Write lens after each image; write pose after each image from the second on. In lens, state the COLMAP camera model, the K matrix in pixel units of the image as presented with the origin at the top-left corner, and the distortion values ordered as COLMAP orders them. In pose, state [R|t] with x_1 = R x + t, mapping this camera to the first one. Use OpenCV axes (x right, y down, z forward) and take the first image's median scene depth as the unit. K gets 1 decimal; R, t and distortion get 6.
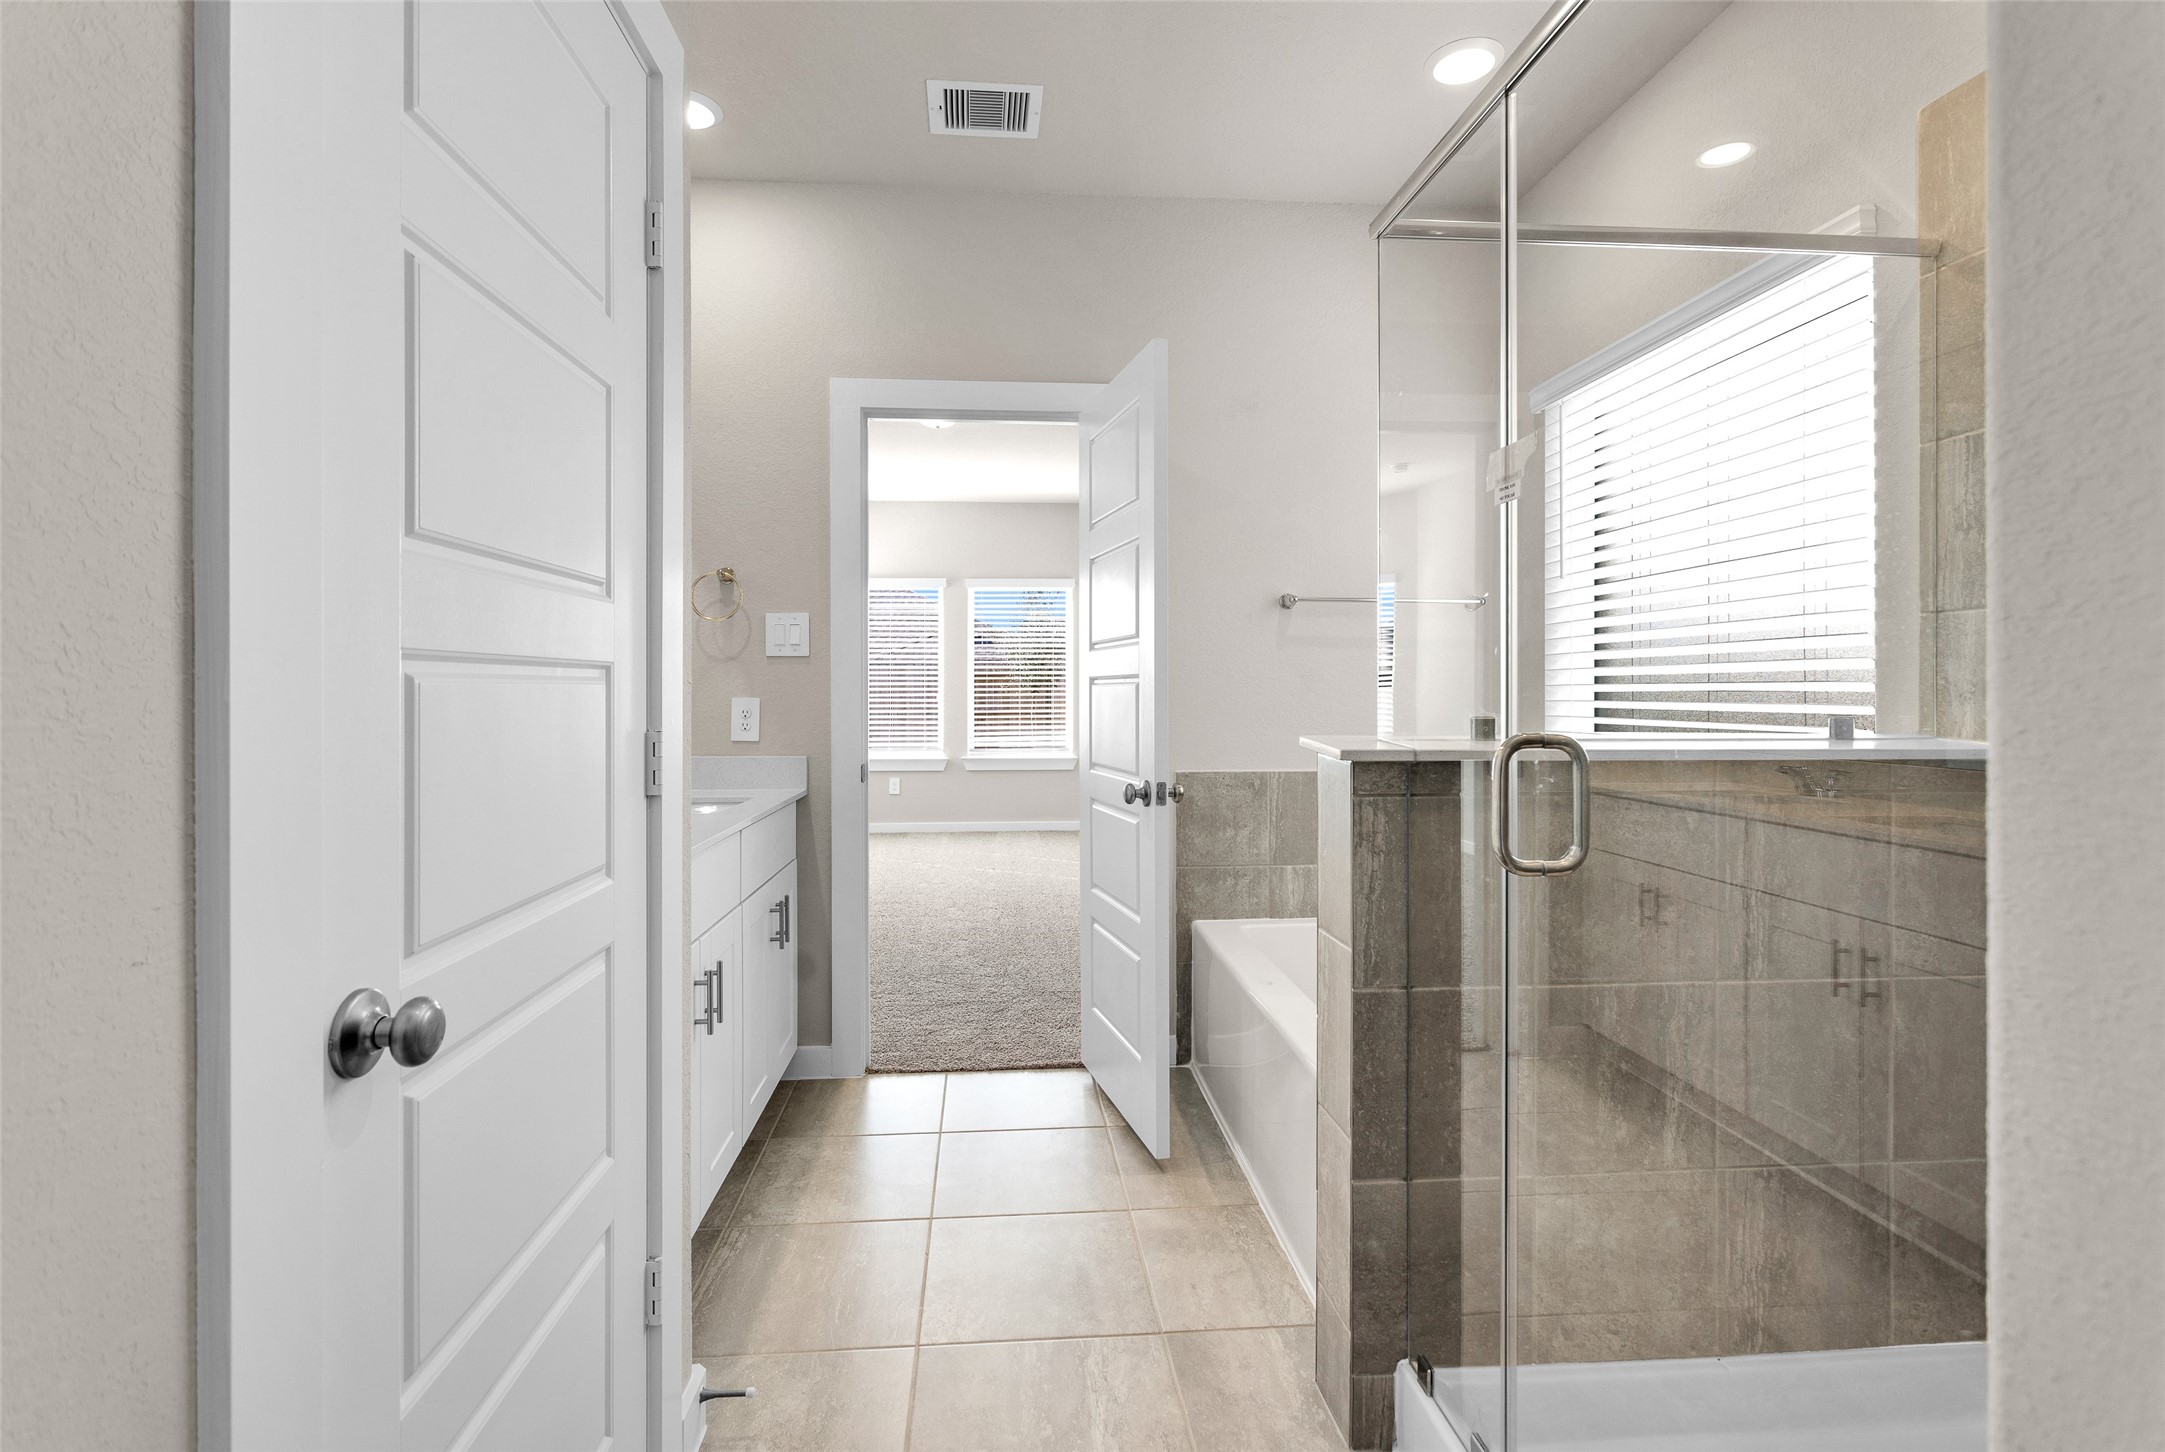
lens RADIAL K [[1041.6, 0, 1079.4], [0, 1041.6, 684.0], [0, 0, 1]] dist [0.003193, -0.000496]
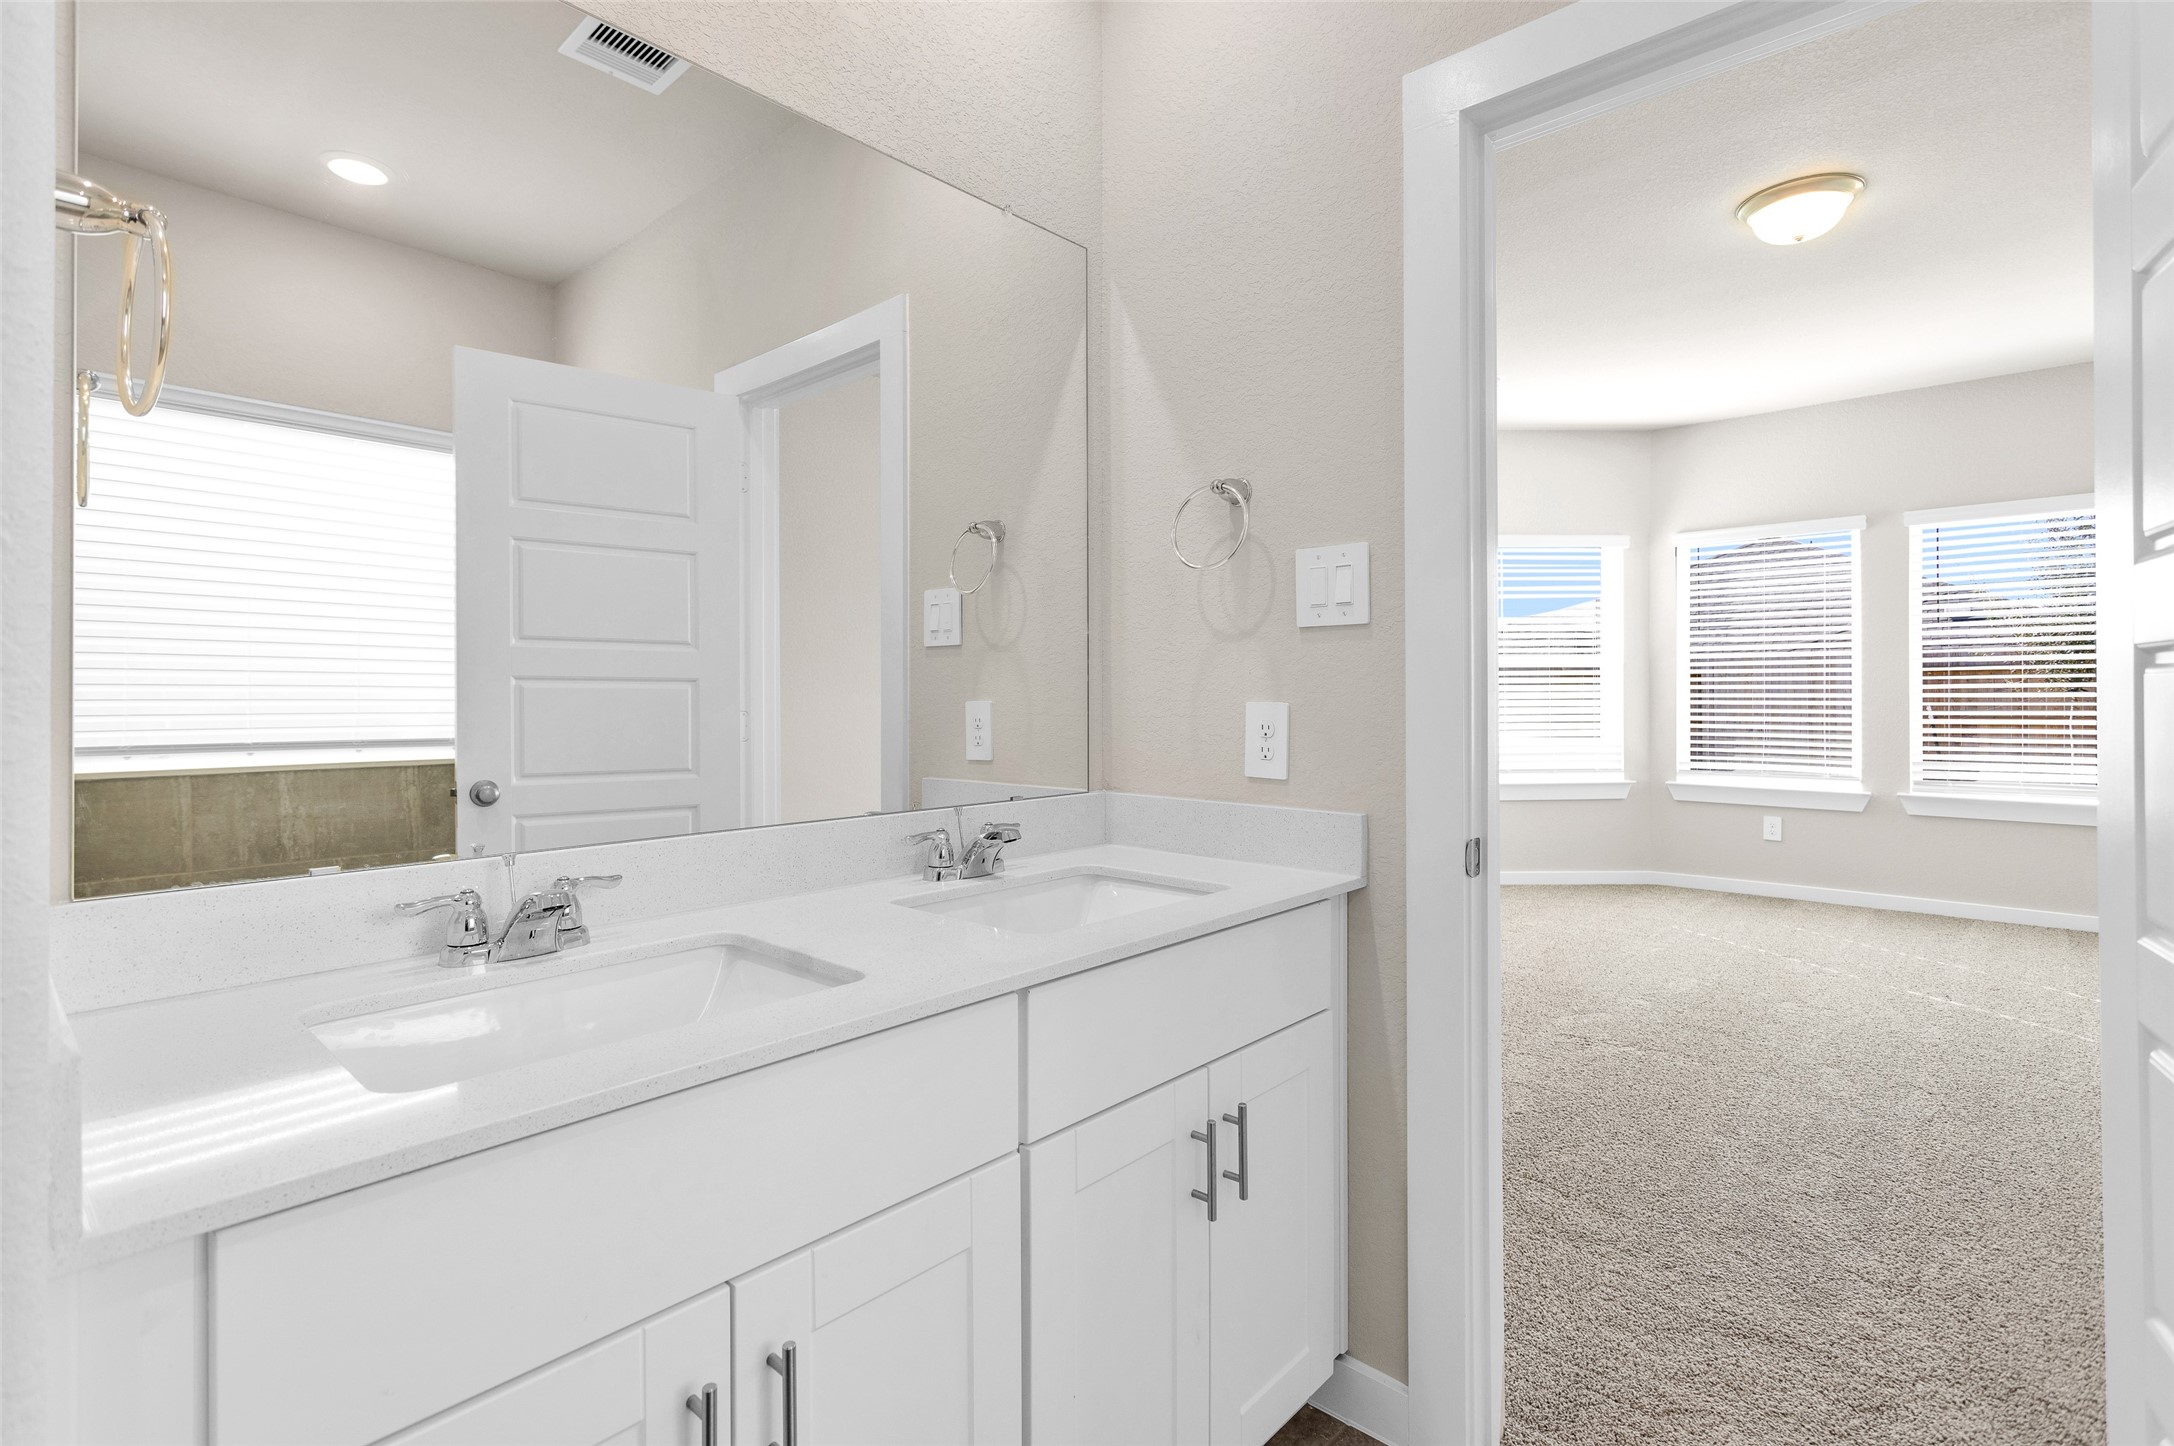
lens RADIAL K [[1045.9, 0, 1051.4], [0, 1045.9, 680.1], [0, 0, 1]] dist [0.003193, -0.000496]
pose [[0.678347, -0.006865, -0.734710, 0.020861], [0.004860, 0.999976, -0.004856, 0.003650], [0.734726, -0.000276, 0.678364, 0.521614]]
